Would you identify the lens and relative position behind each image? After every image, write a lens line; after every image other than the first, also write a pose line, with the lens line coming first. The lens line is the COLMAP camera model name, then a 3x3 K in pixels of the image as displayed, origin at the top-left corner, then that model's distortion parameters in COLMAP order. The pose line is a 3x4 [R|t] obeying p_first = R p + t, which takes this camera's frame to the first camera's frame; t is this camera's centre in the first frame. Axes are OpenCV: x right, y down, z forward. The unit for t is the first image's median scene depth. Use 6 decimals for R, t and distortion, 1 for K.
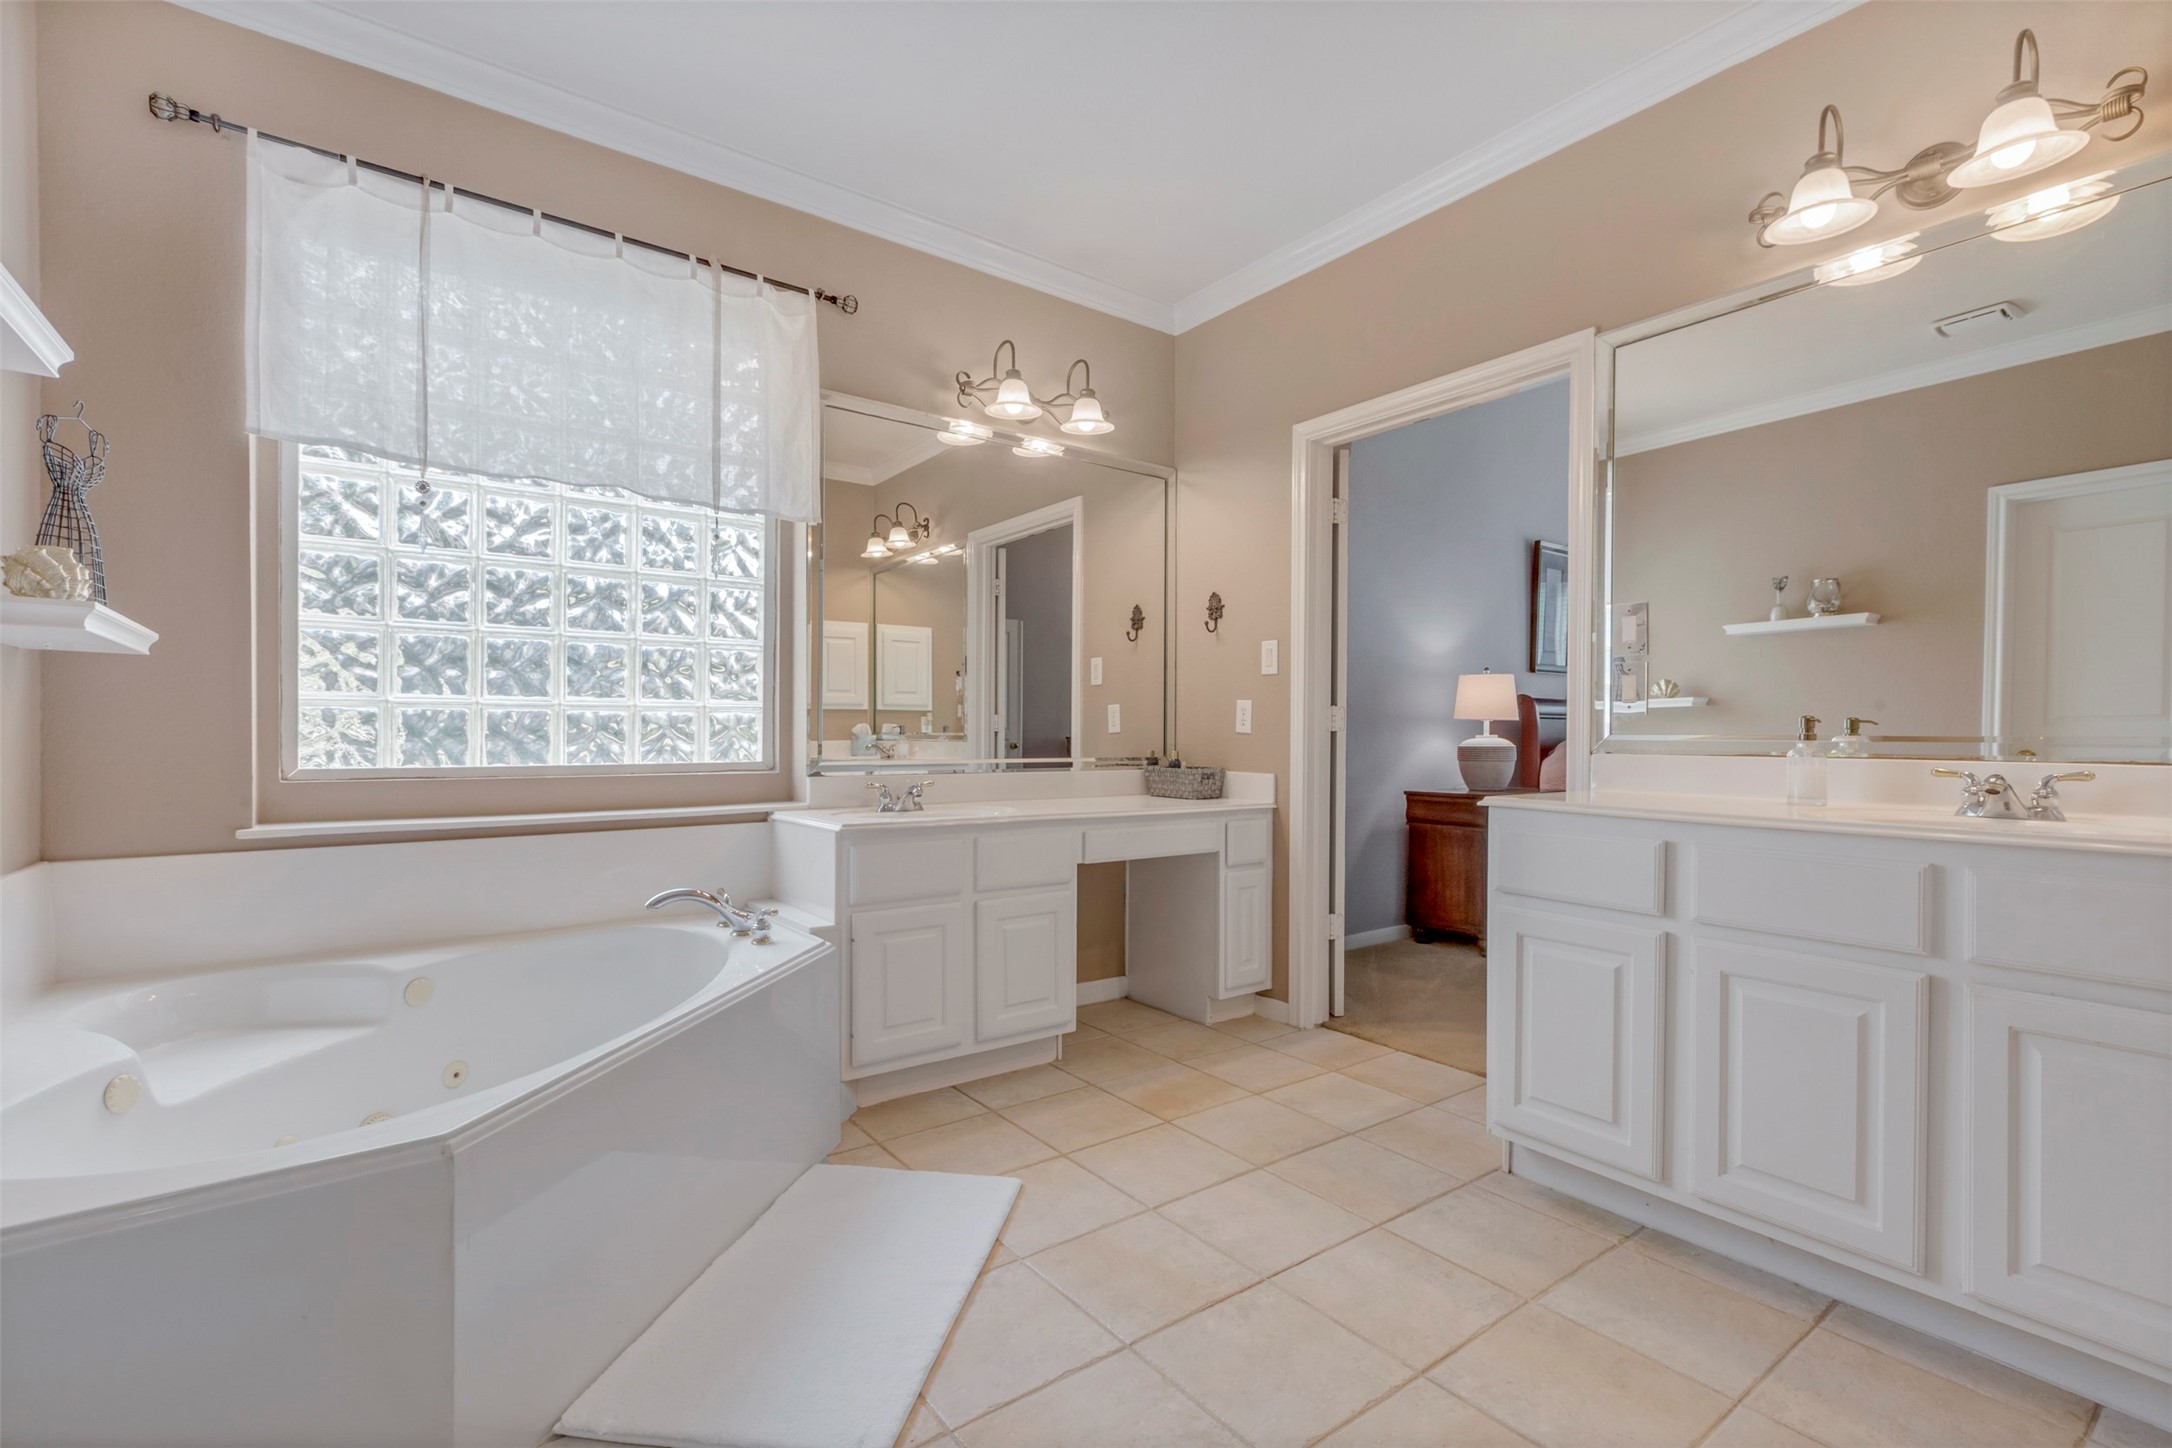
lens RADIAL K [[966.5, 0, 1092.2], [0, 966.5, 735.3], [0, 0, 1]] dist [0.000367, 0.000004]
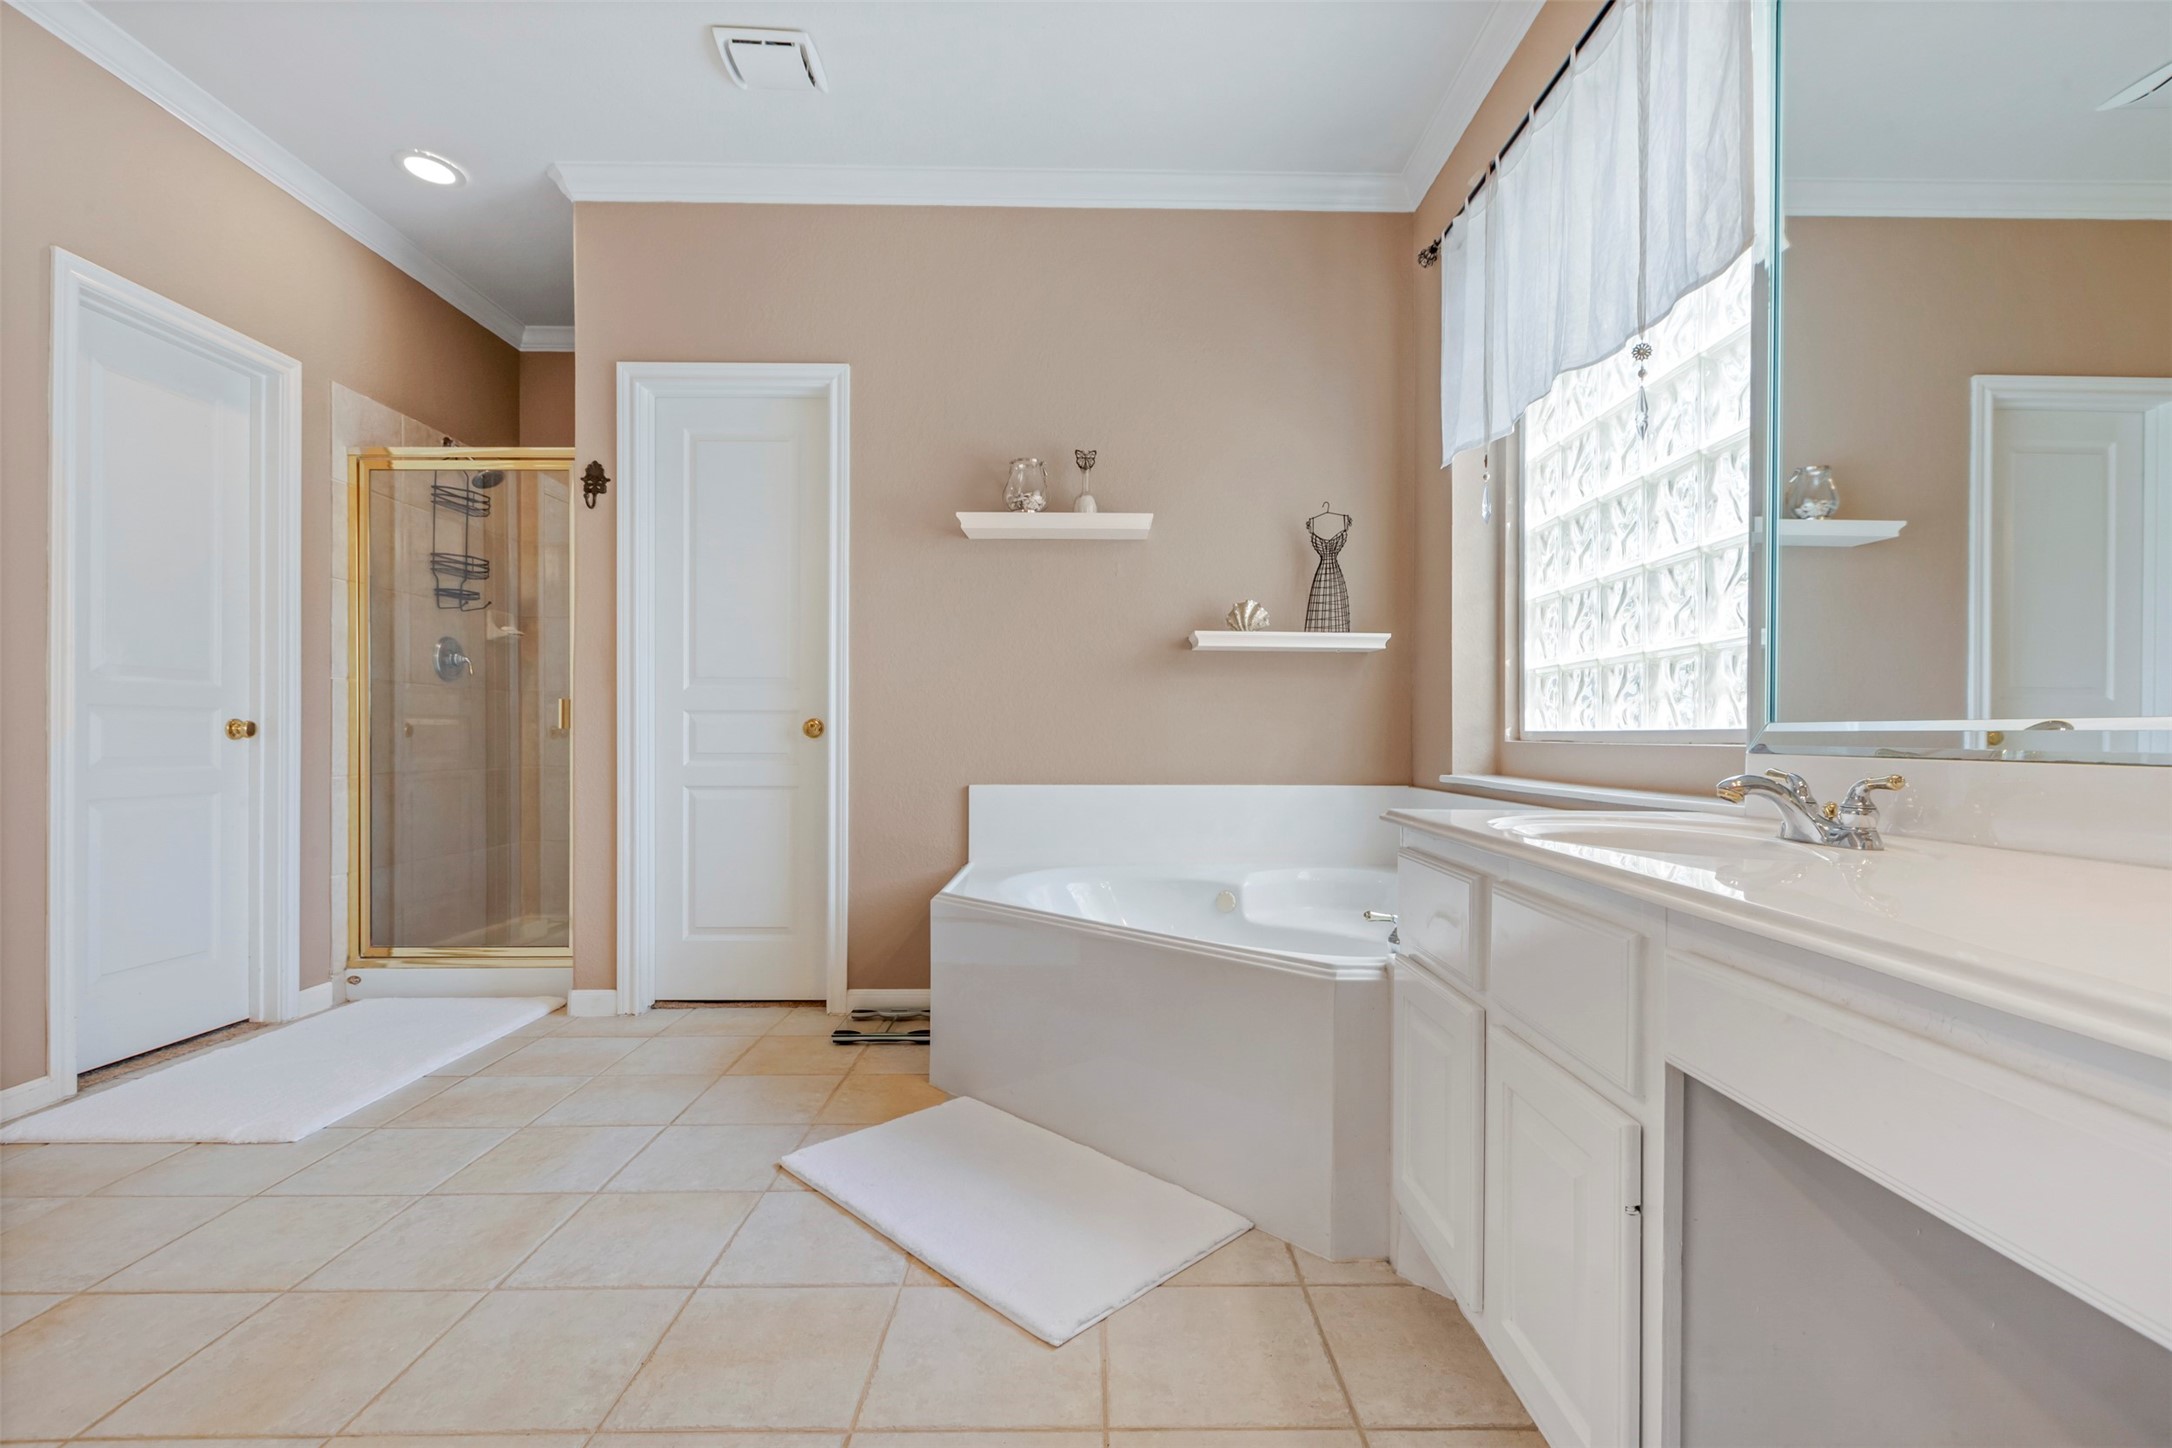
lens RADIAL K [[966.5, 0, 1096.1], [0, 966.5, 728.7], [0, 0, 1]] dist [0.000367, 0.000004]
pose [[-0.586366, -0.013323, -0.809936, 0.510682], [-0.007915, 0.999911, -0.010717, 0.062465], [0.810007, 0.000126, -0.586420, 1.615356]]
